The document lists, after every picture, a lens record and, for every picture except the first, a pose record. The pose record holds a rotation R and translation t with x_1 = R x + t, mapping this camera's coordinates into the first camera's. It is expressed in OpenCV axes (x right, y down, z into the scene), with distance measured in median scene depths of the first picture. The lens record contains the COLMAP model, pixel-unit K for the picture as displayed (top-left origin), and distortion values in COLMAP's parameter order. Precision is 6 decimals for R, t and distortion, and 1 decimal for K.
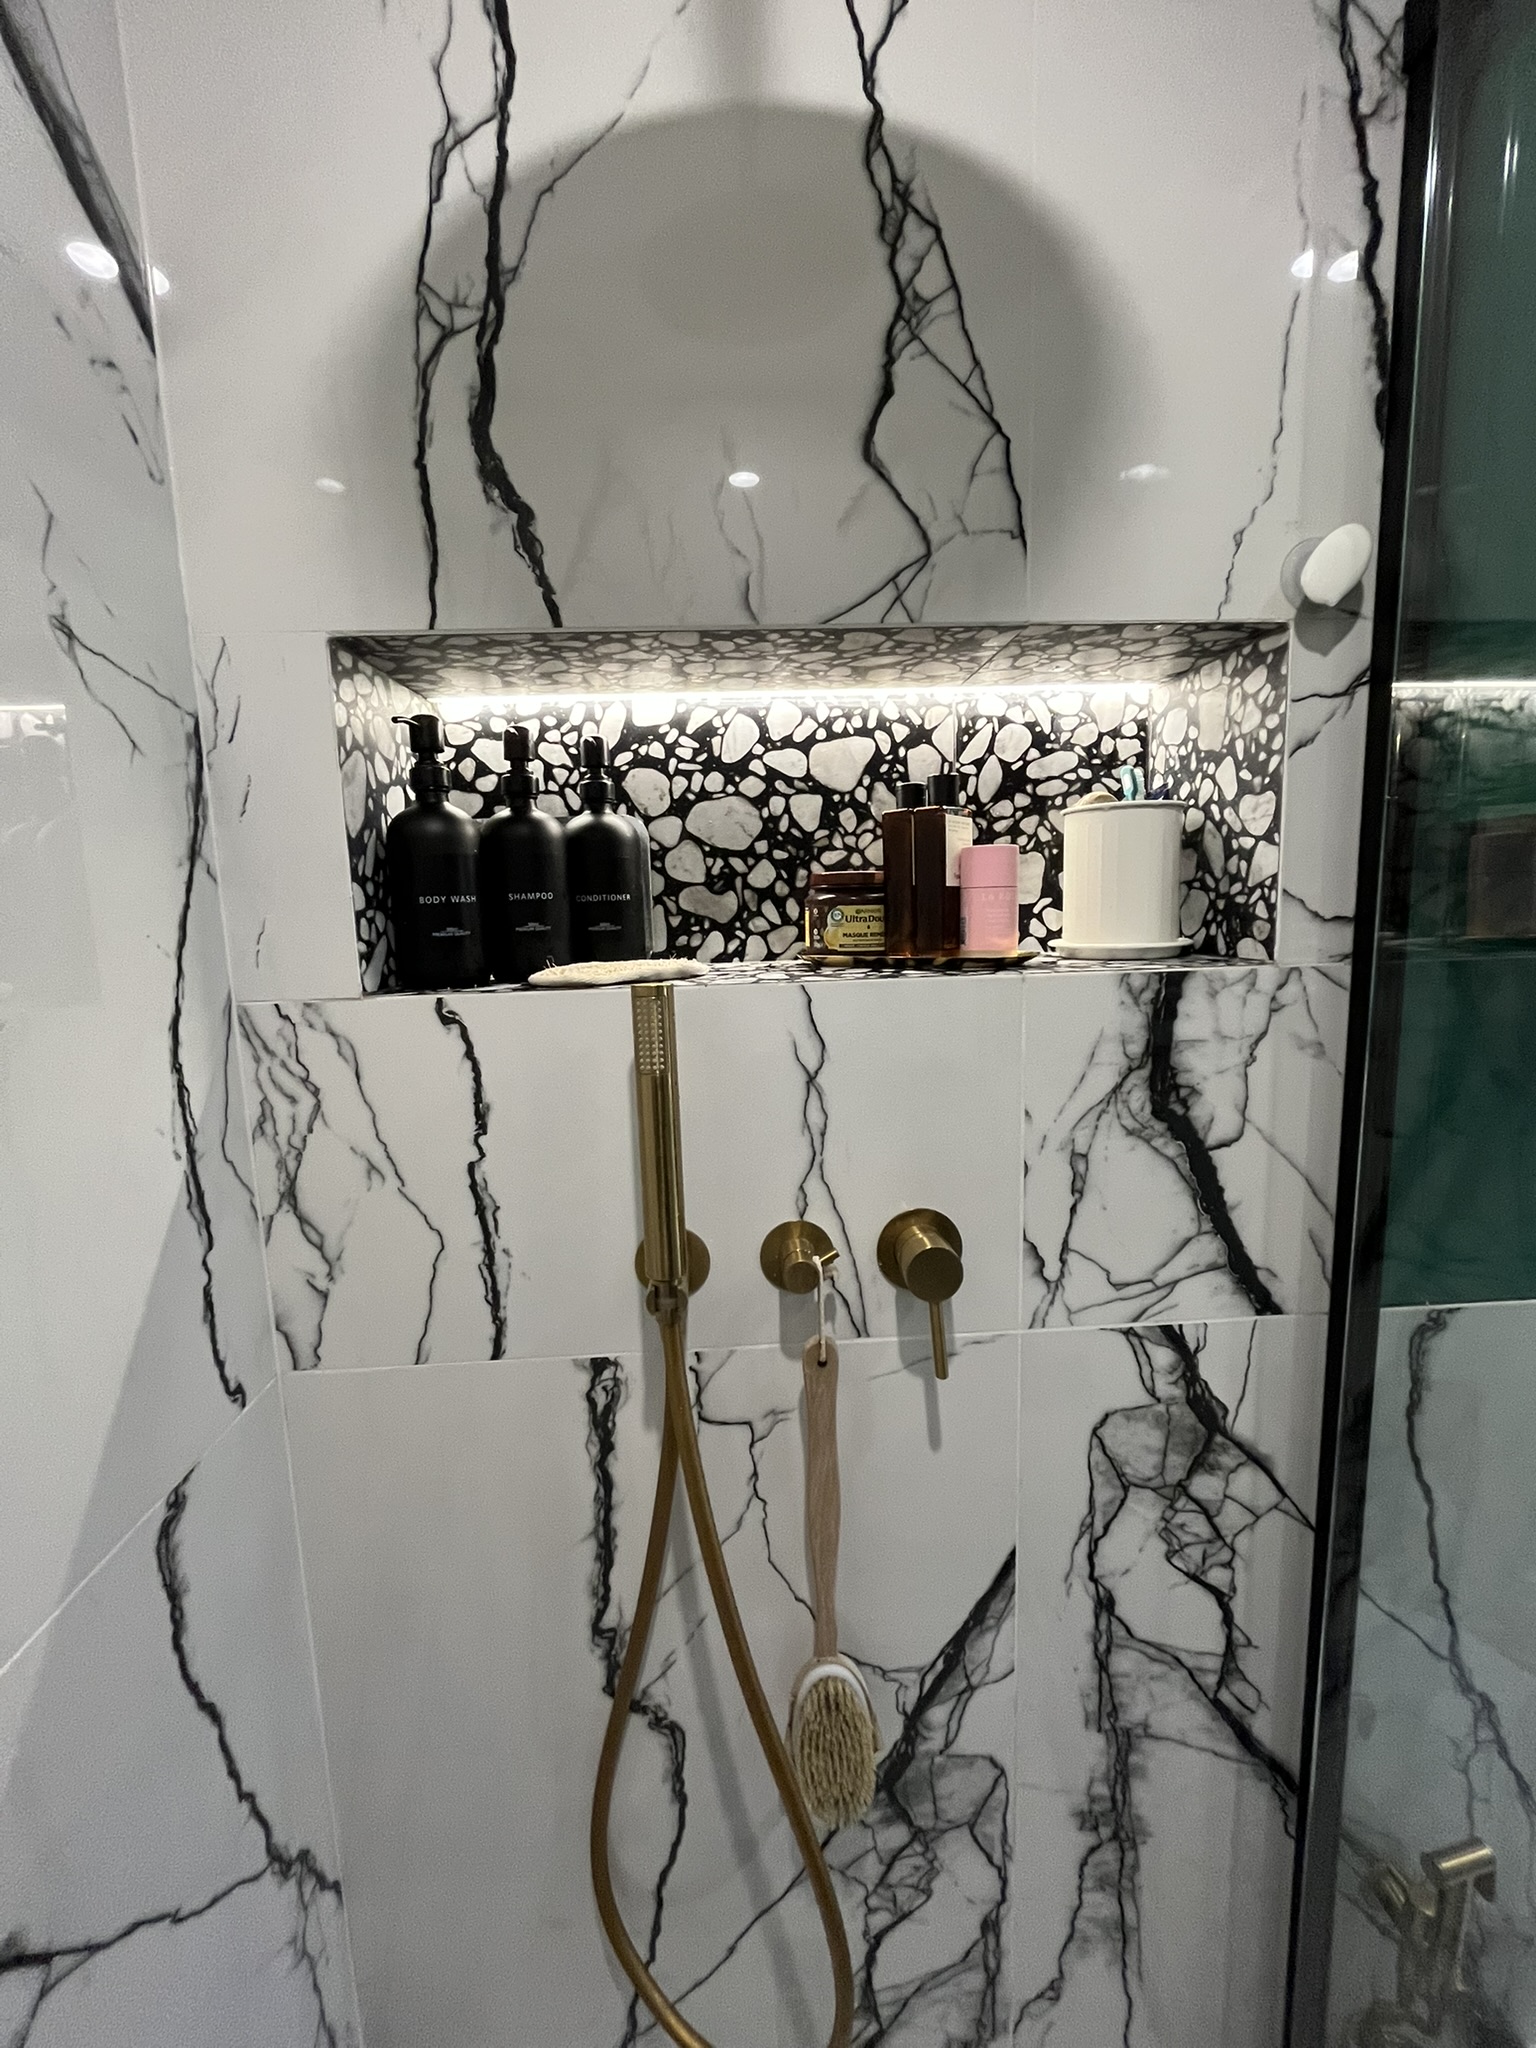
lens RADIAL K [[829.0, 0, 768.2], [0, 829.0, 1018.0], [0, 0, 1]] dist [-0.002680, 0.000320]
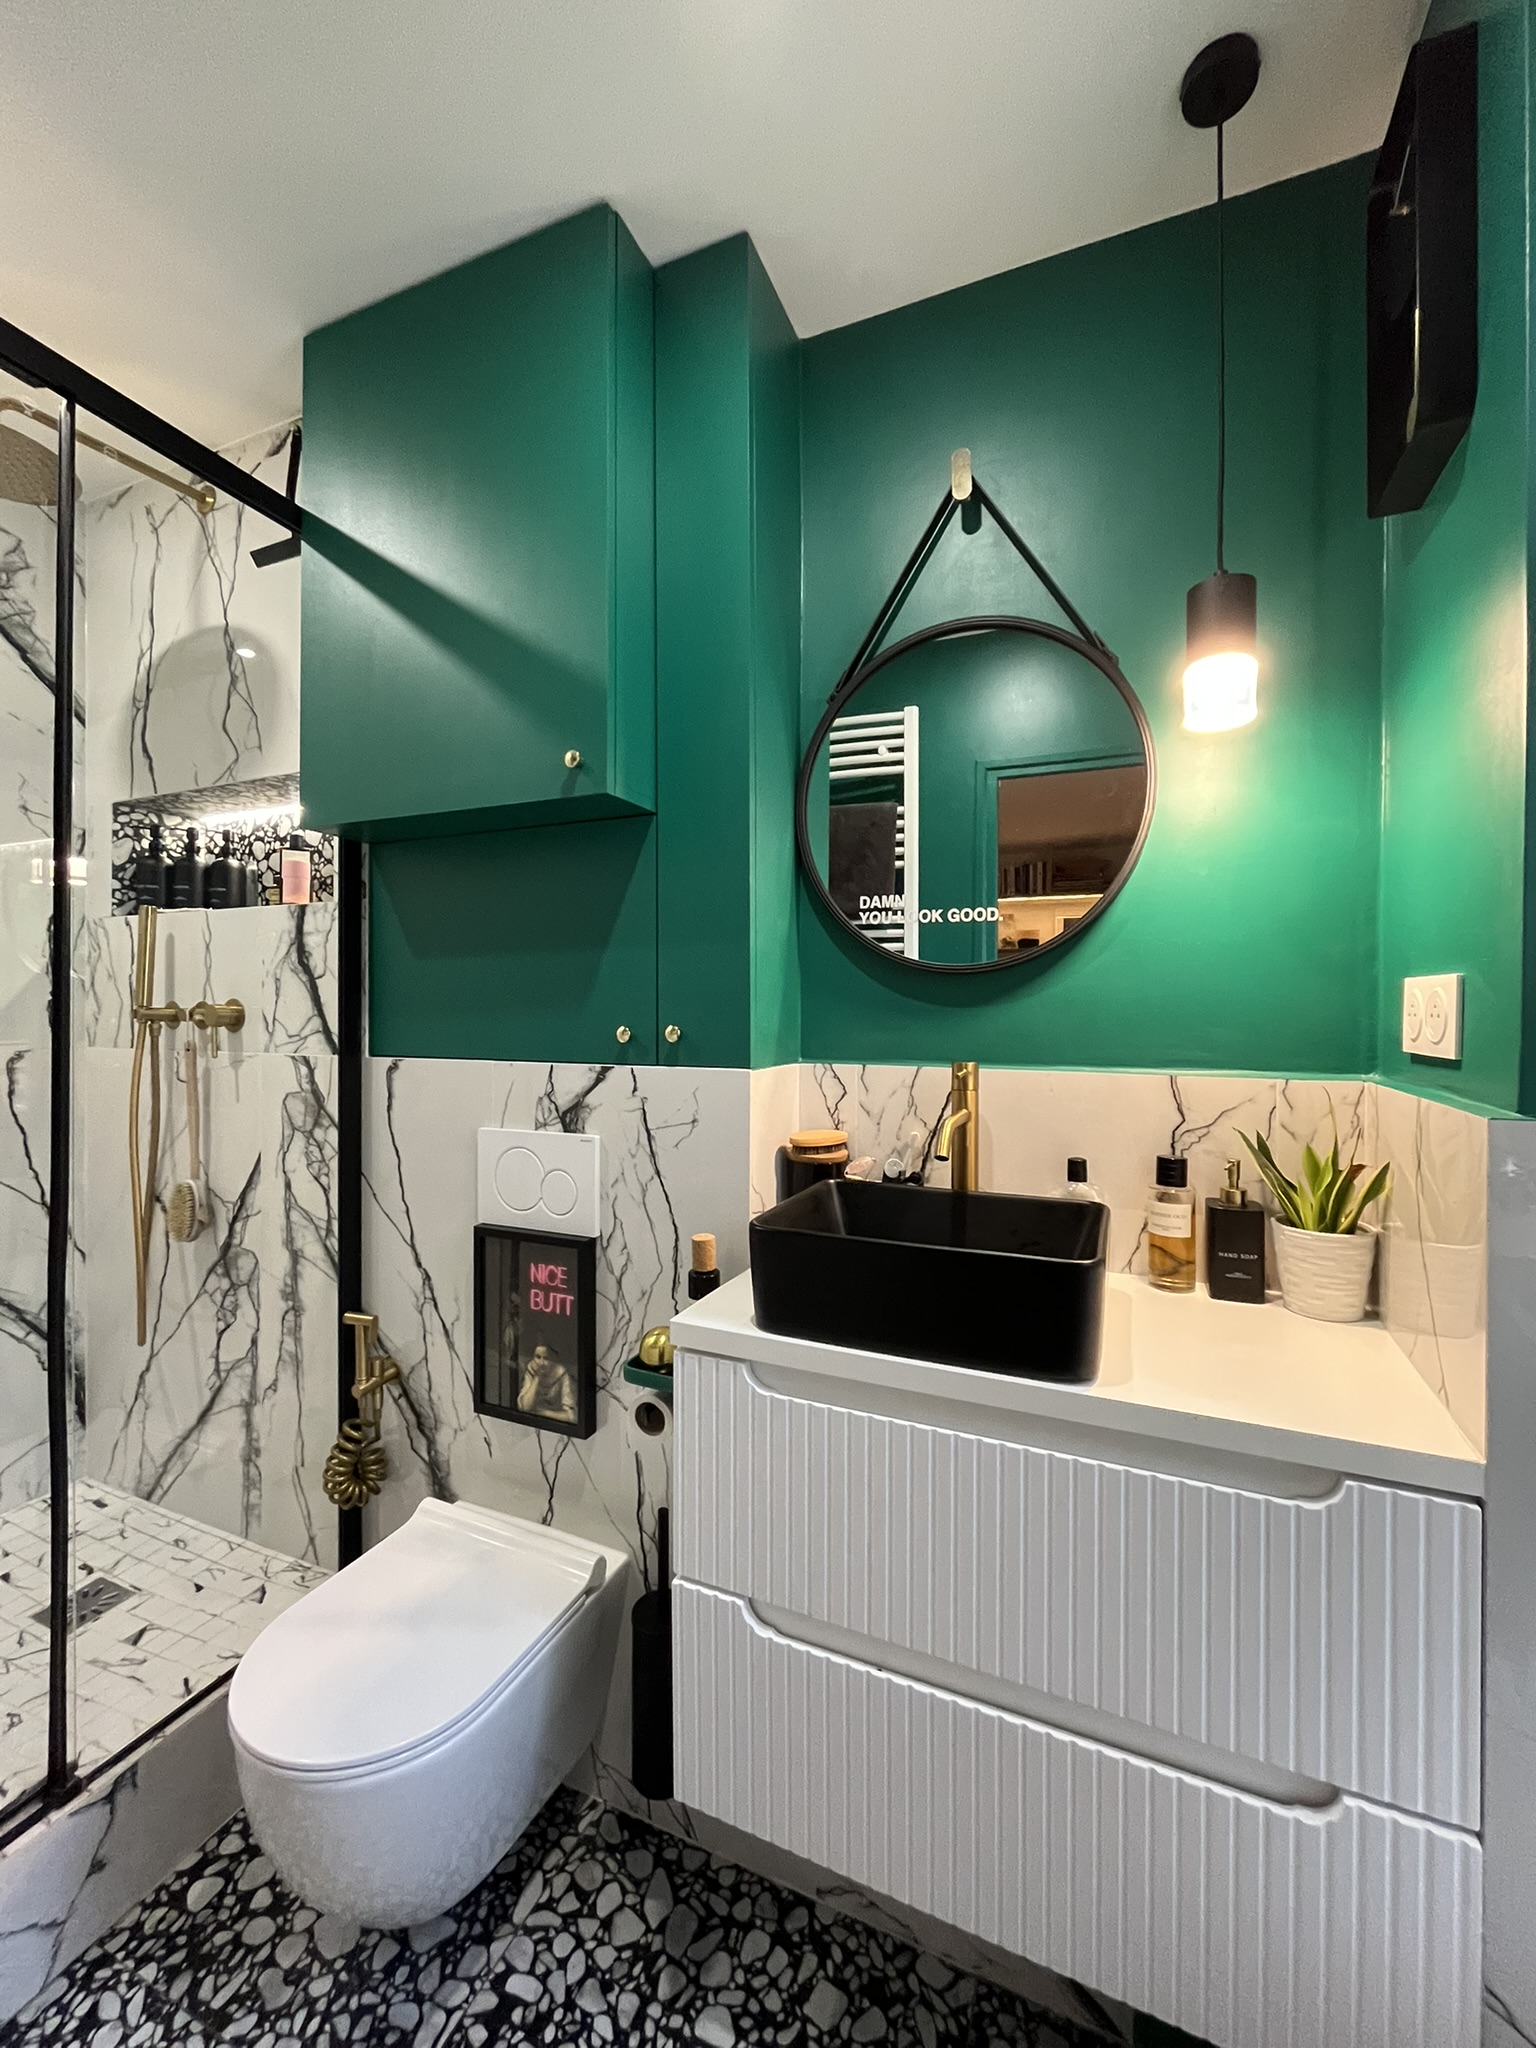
lens RADIAL K [[829.0, 0, 766.6], [0, 829.0, 1017.2], [0, 0, 1]] dist [-0.002680, 0.000320]
pose [[0.895664, 0.034491, -0.443392, 2.577311], [-0.090246, 0.990341, -0.105261, 0.375632], [0.435479, 0.134293, 0.890126, -0.508039]]
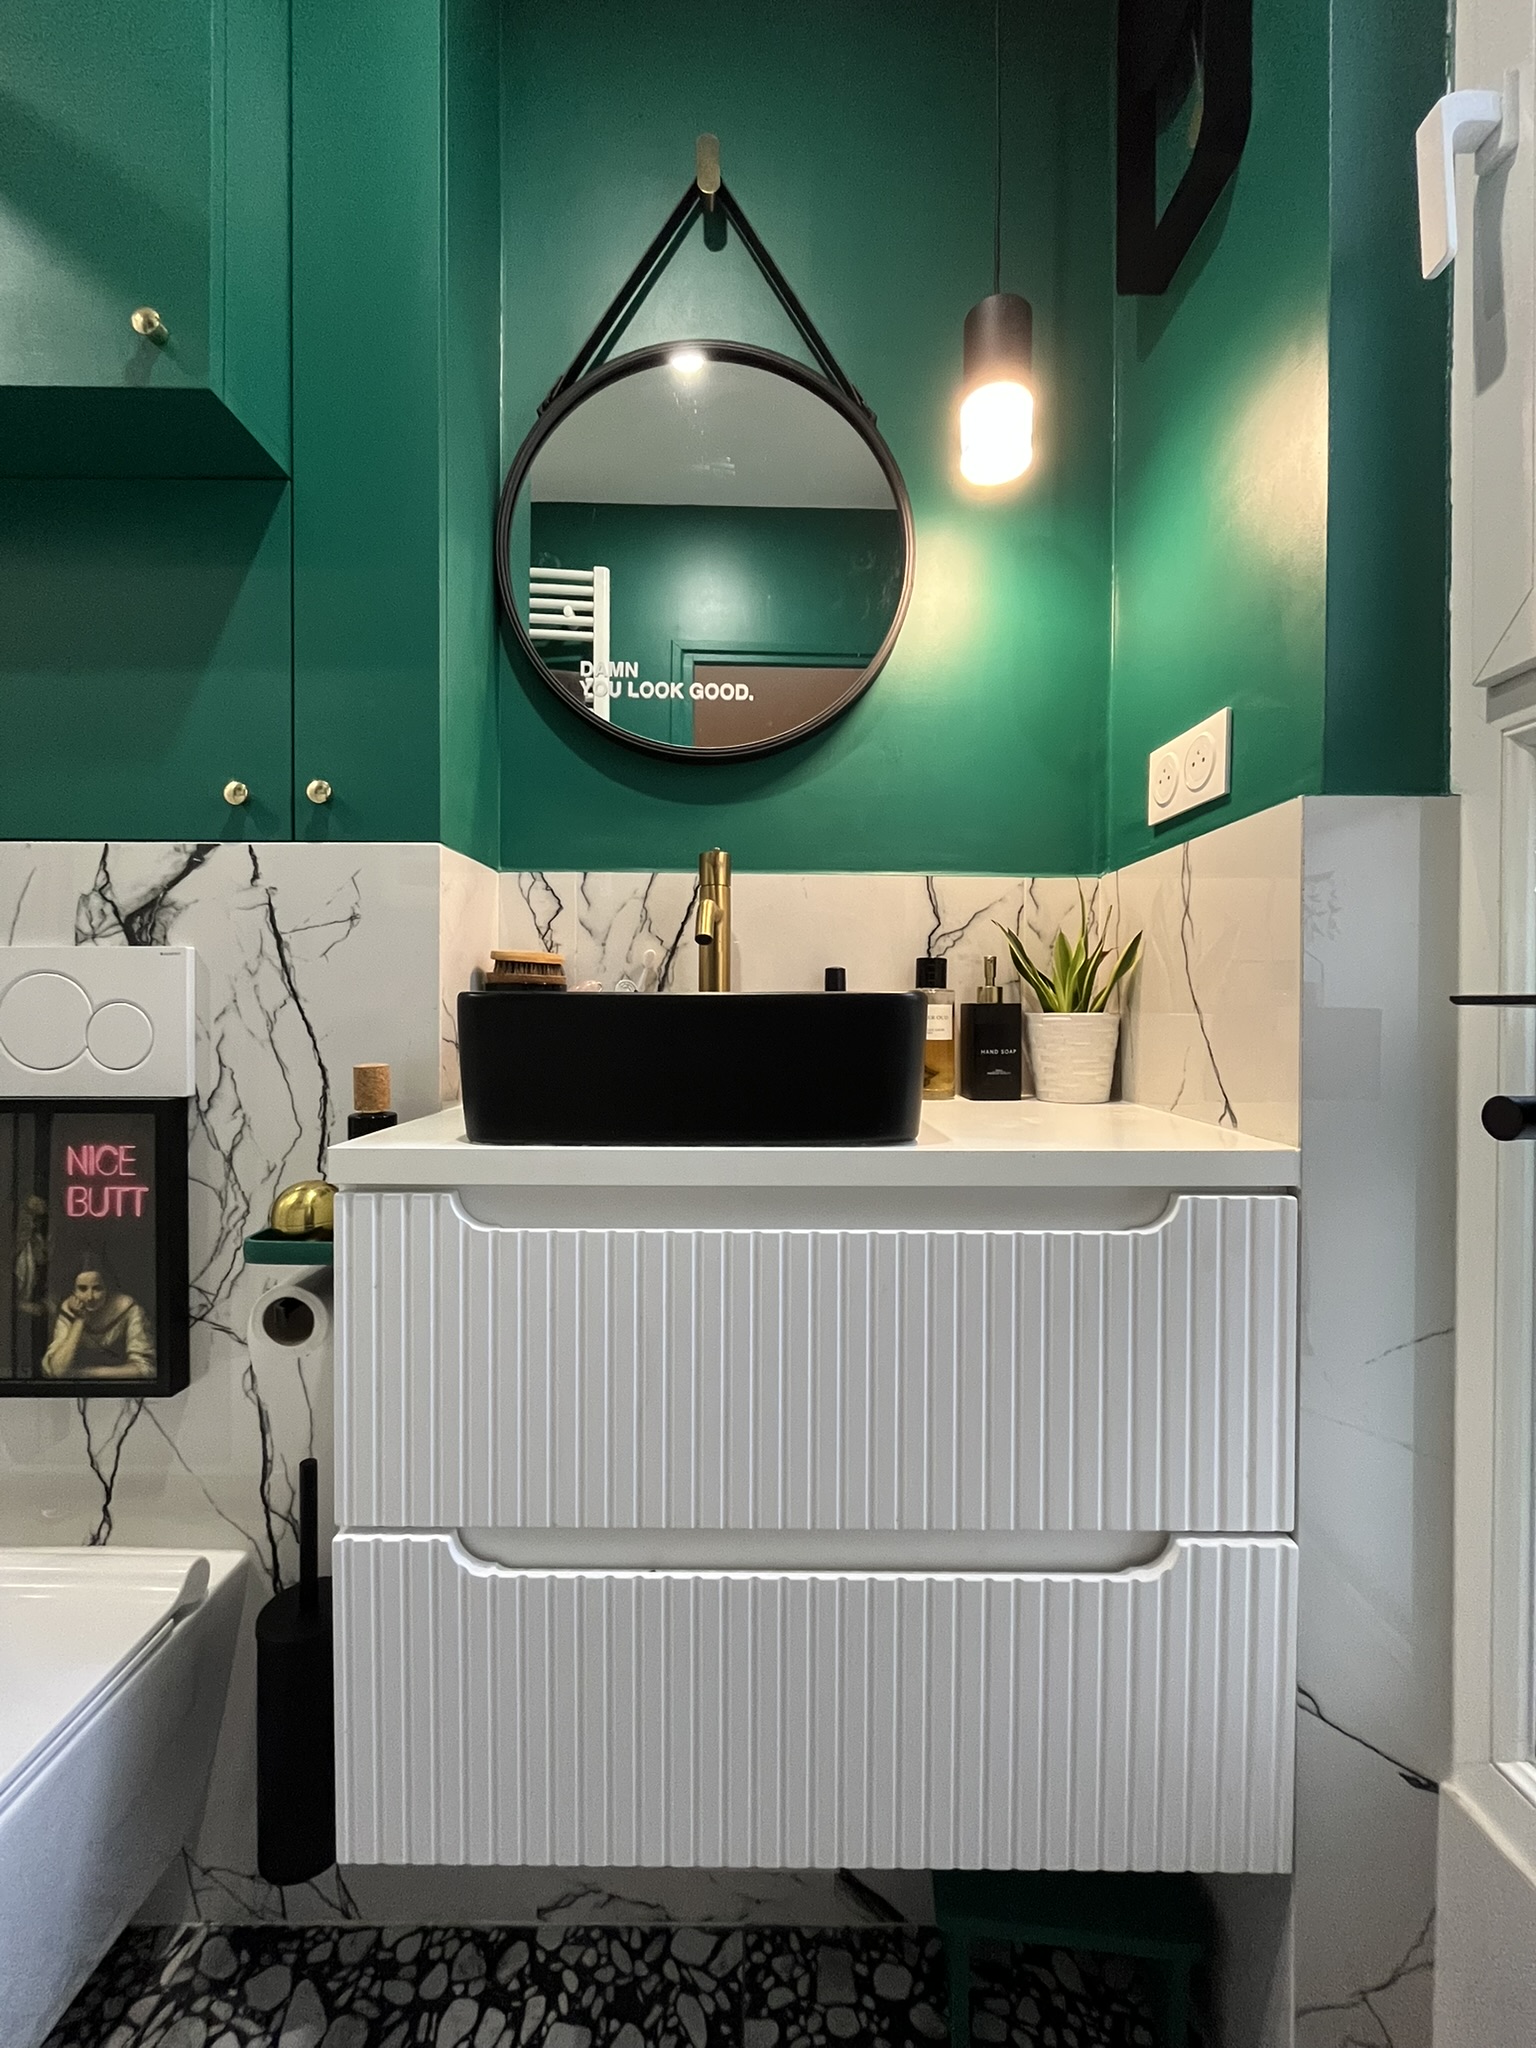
lens RADIAL K [[829.0, 0, 768.8], [0, 829.0, 1019.1], [0, 0, 1]] dist [-0.002680, 0.000320]
pose [[0.998668, 0.035582, -0.037374, 2.343625], [-0.040094, 0.990979, -0.127883, 0.716682], [0.032486, 0.129211, 0.991085, -0.176563]]
